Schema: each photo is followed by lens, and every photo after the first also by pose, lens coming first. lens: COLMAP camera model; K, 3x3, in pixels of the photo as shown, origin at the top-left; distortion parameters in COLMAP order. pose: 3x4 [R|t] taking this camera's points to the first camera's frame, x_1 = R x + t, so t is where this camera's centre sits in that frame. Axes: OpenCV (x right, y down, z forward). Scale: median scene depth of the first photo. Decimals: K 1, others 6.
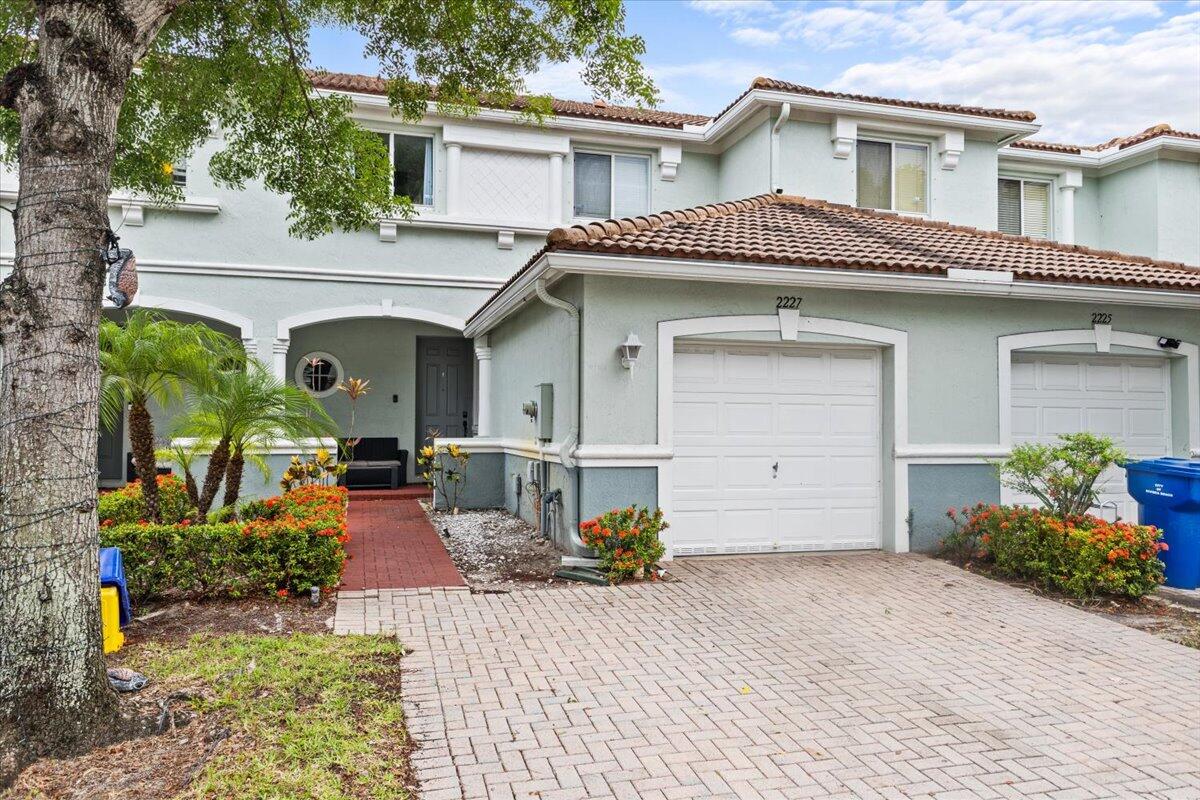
lens RADIAL K [[850.5, 0, 601.1], [0, 850.5, 387.9], [0, 0, 1]] dist [0.045582, -0.034454]
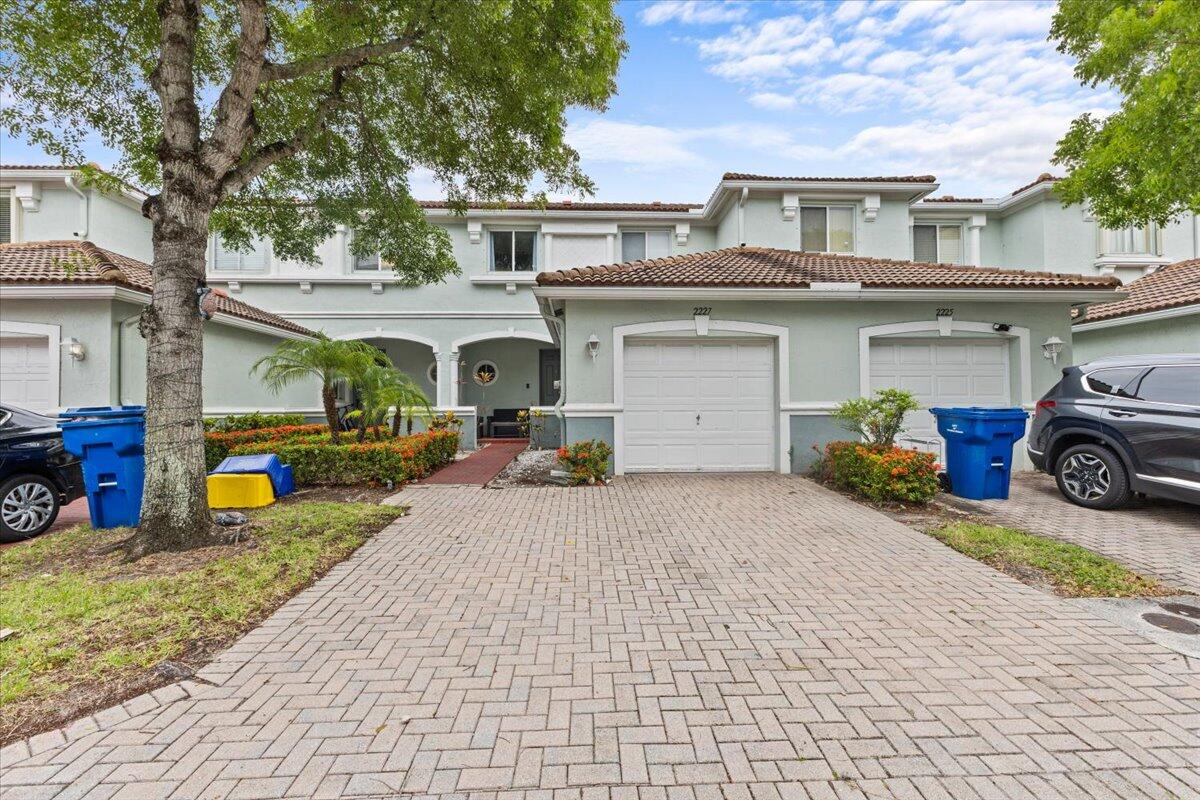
lens RADIAL K [[514.8, 0, 600.2], [0, 514.8, 390.9], [0, 0, 1]] dist [0.010063, 0.000234]
pose [[0.971735, -0.019516, -0.235265, 0.248879], [0.021229, 0.999763, 0.004749, 0.035187], [0.235117, -0.009610, 0.971920, 0.042053]]
